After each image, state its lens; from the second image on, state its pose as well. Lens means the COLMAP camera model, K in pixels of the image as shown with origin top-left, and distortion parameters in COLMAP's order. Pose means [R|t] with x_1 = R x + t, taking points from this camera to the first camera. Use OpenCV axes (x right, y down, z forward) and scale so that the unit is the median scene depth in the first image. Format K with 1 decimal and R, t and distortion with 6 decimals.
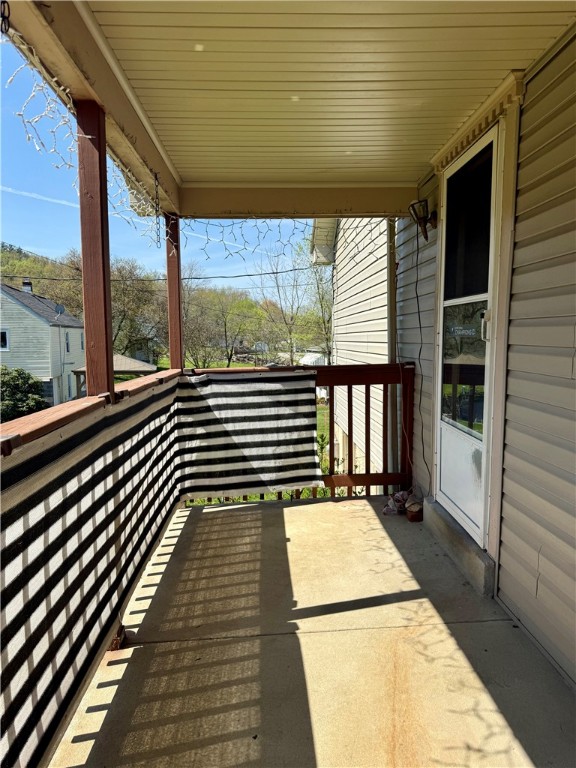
lens RADIAL K [[544.0, 0, 288.0], [0, 544.0, 384.0], [0, 0, 1]] dist [0.108427, -0.170663]
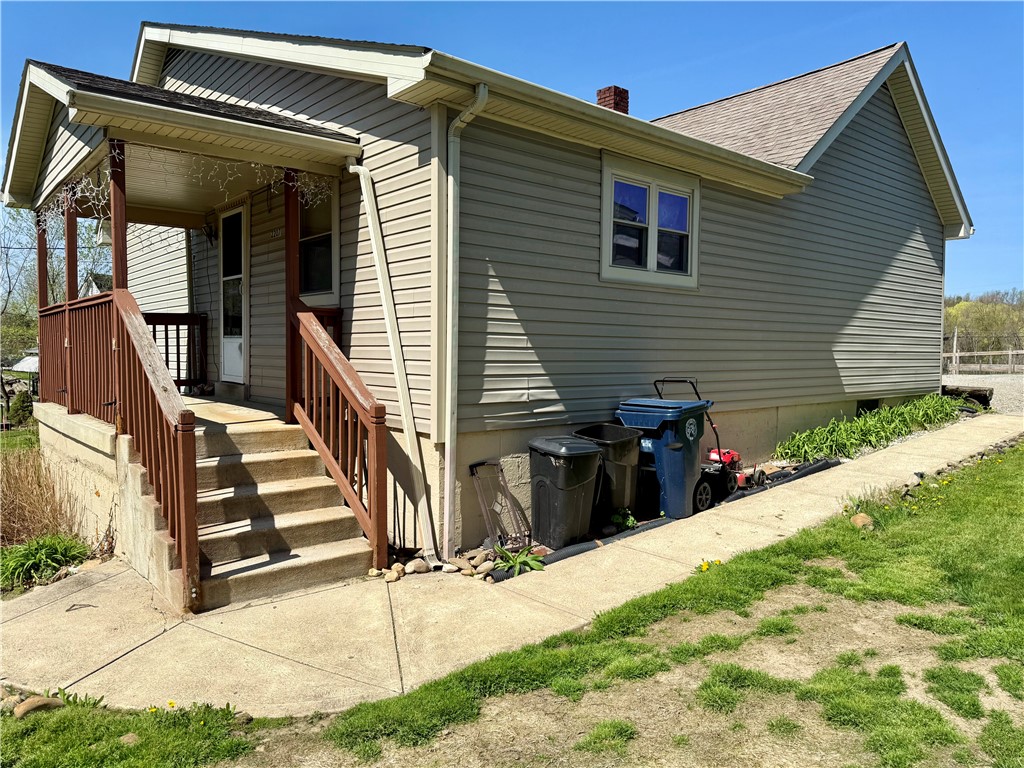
lens RADIAL K [[725.3, 0, 512.0], [0, 725.3, 384.0], [0, 0, 1]] dist [0.108427, -0.170663]
pose [[0.798602, -0.014888, 0.601675, -0.442313], [0.034461, 0.999185, -0.021016, 0.294439], [-0.600872, 0.037518, 0.798464, -1.576693]]
